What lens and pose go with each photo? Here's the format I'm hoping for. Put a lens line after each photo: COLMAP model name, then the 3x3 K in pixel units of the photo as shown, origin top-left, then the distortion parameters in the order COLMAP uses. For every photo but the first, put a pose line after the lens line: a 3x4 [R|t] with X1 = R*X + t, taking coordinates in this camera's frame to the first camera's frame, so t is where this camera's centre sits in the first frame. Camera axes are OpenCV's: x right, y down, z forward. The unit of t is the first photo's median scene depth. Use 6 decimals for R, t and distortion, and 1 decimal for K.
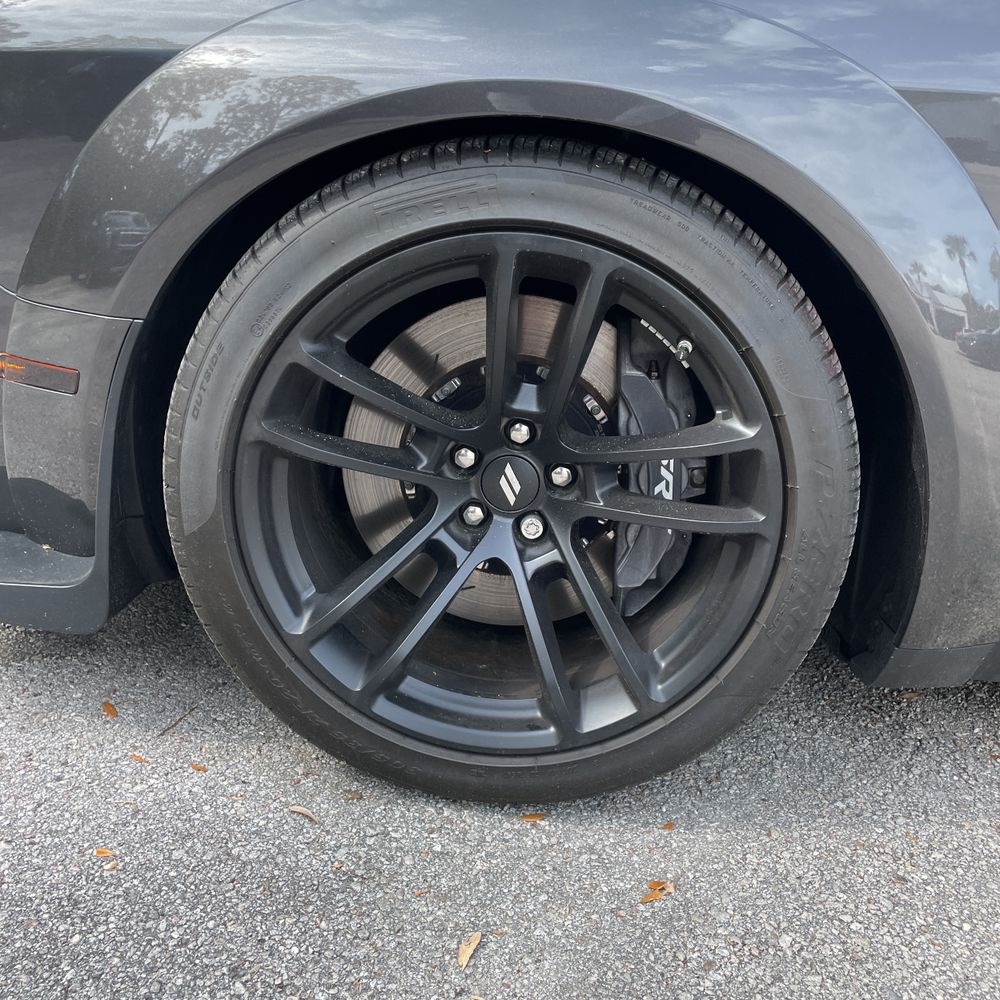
lens RADIAL K [[1006.9, 0, 510.0], [0, 1006.9, 488.5], [0, 0, 1]] dist [0.086115, -0.119631]
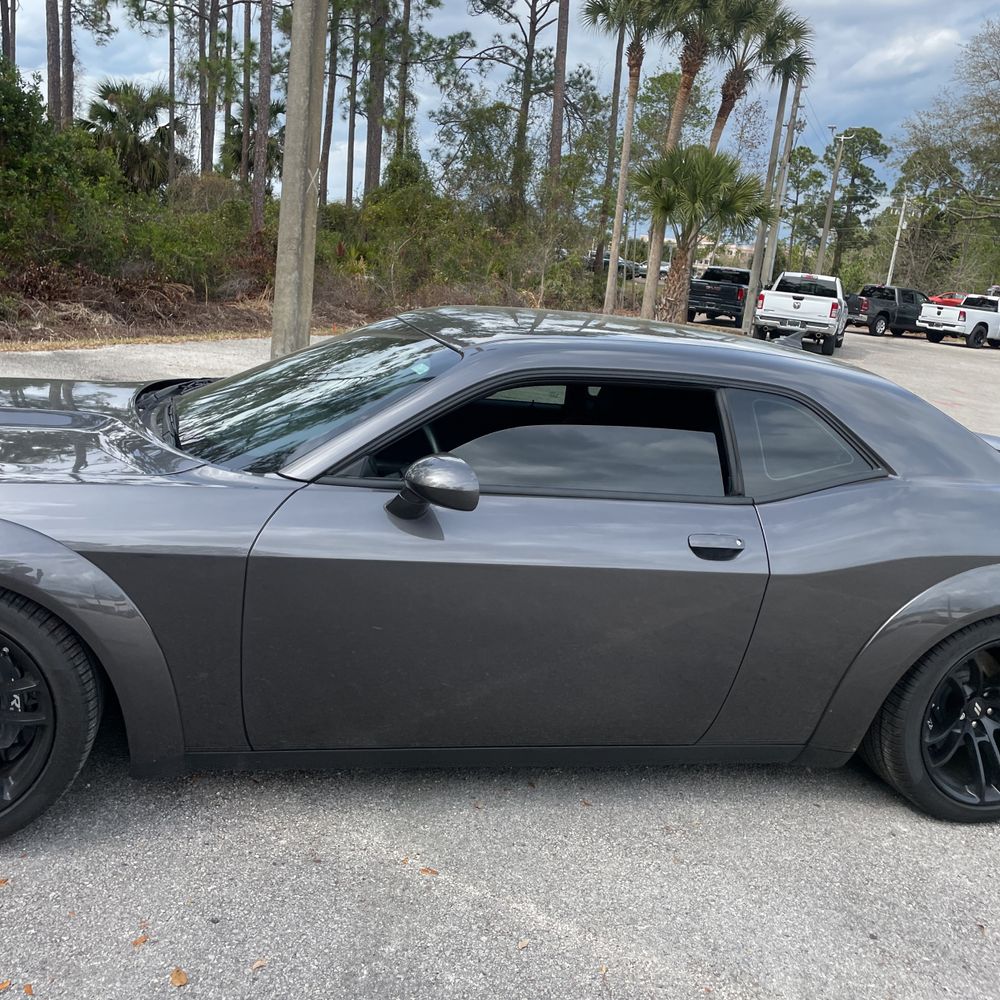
lens RADIAL K [[1003.6, 0, 515.1], [0, 1003.6, 487.7], [0, 0, 1]] dist [0.072661, -0.084830]
pose [[0.959467, -0.020095, 0.281104, 0.598131], [0.040297, 0.996987, -0.066274, -0.286548], [-0.278925, 0.074915, 0.957386, -1.519554]]
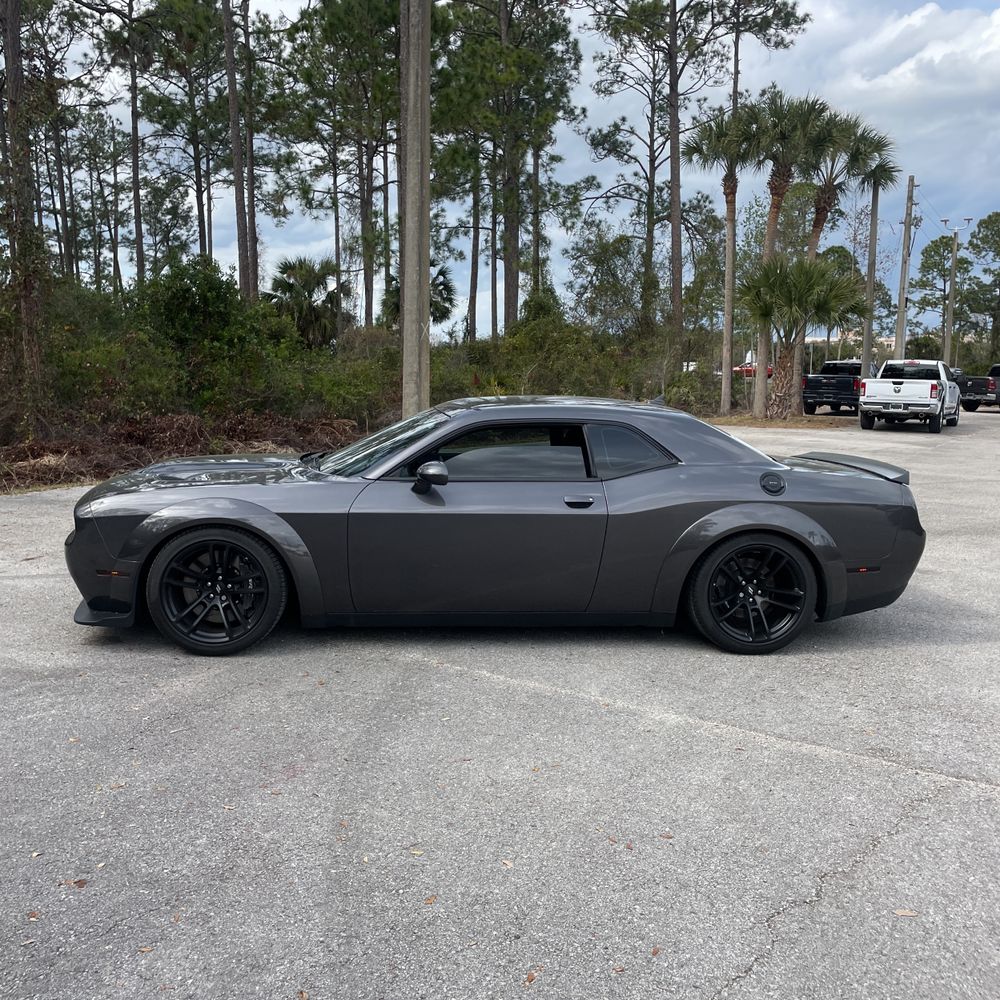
lens RADIAL K [[1006.9, 0, 510.0], [0, 1006.9, 488.5], [0, 0, 1]] dist [0.086115, -0.119631]
pose [[0.991196, -0.060664, 0.117689, 0.869063], [0.082687, 0.977832, -0.192372, 0.594153], [-0.103410, 0.200410, 0.974239, -4.111140]]
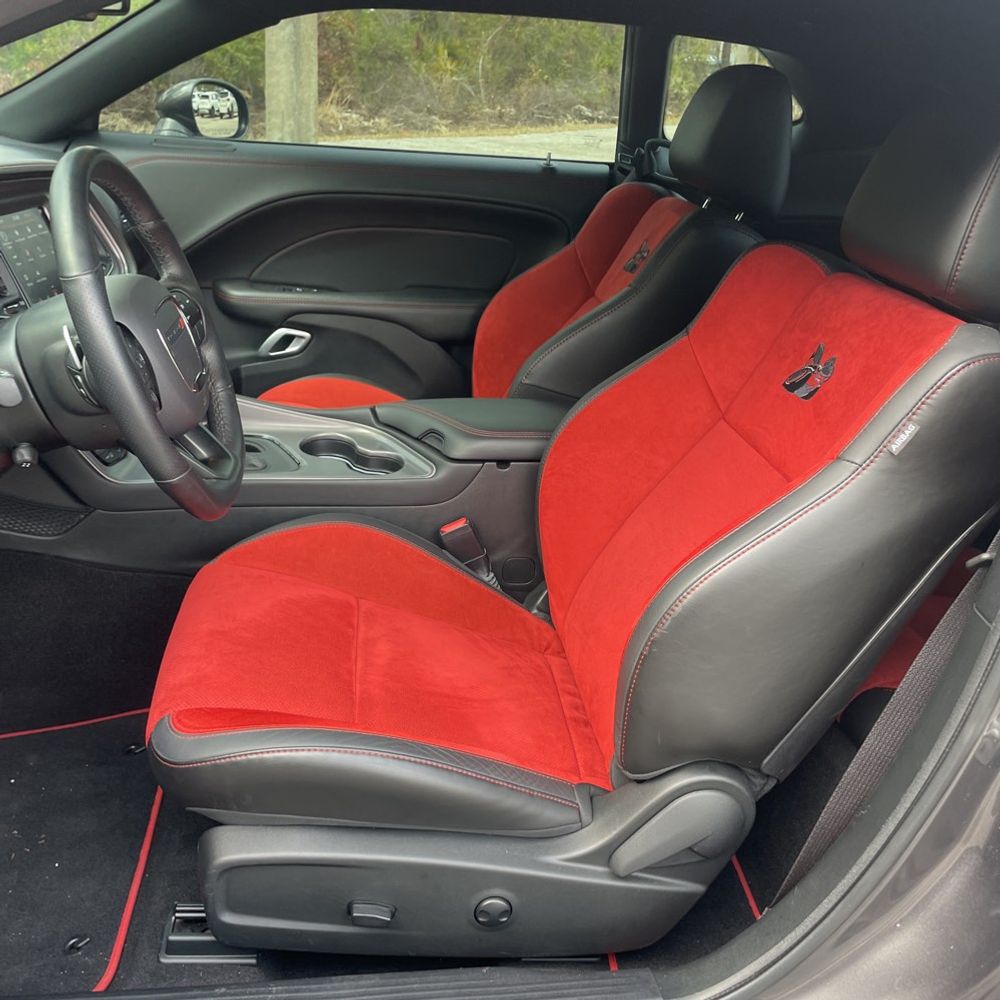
lens RADIAL K [[1006.9, 0, 510.0], [0, 1006.9, 488.5], [0, 0, 1]] dist [0.086115, -0.119631]
pose [[0.985931, -0.059311, 0.156278, 1.371335], [0.044983, 0.994586, 0.093680, -0.438202], [-0.160989, -0.085332, 0.983260, 0.271001]]
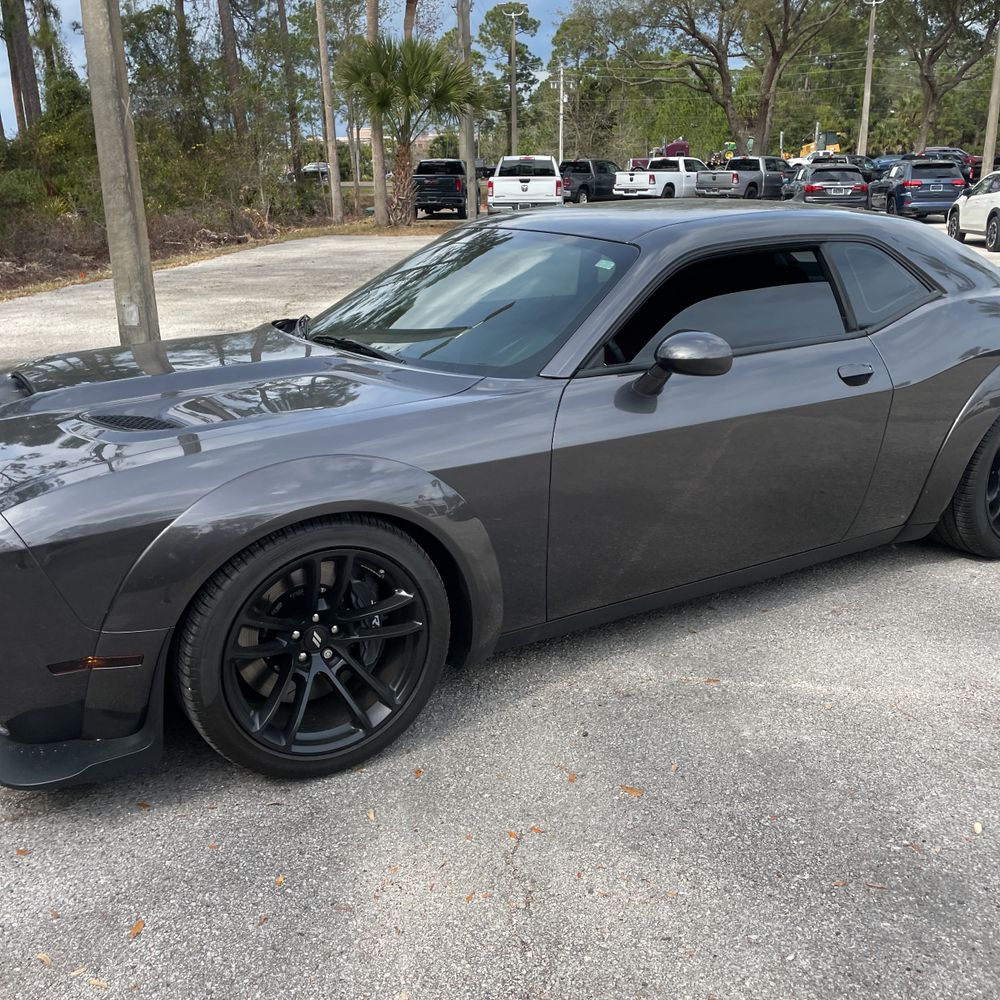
lens RADIAL K [[989.0, 0, 502.8], [0, 989.0, 503.6], [0, 0, 1]] dist [0.099560, -0.120812]
pose [[0.829292, -0.243377, 0.503033, -0.749475], [0.237295, 0.968356, 0.077309, -0.398748], [-0.505930, 0.055256, 0.860803, -1.275457]]
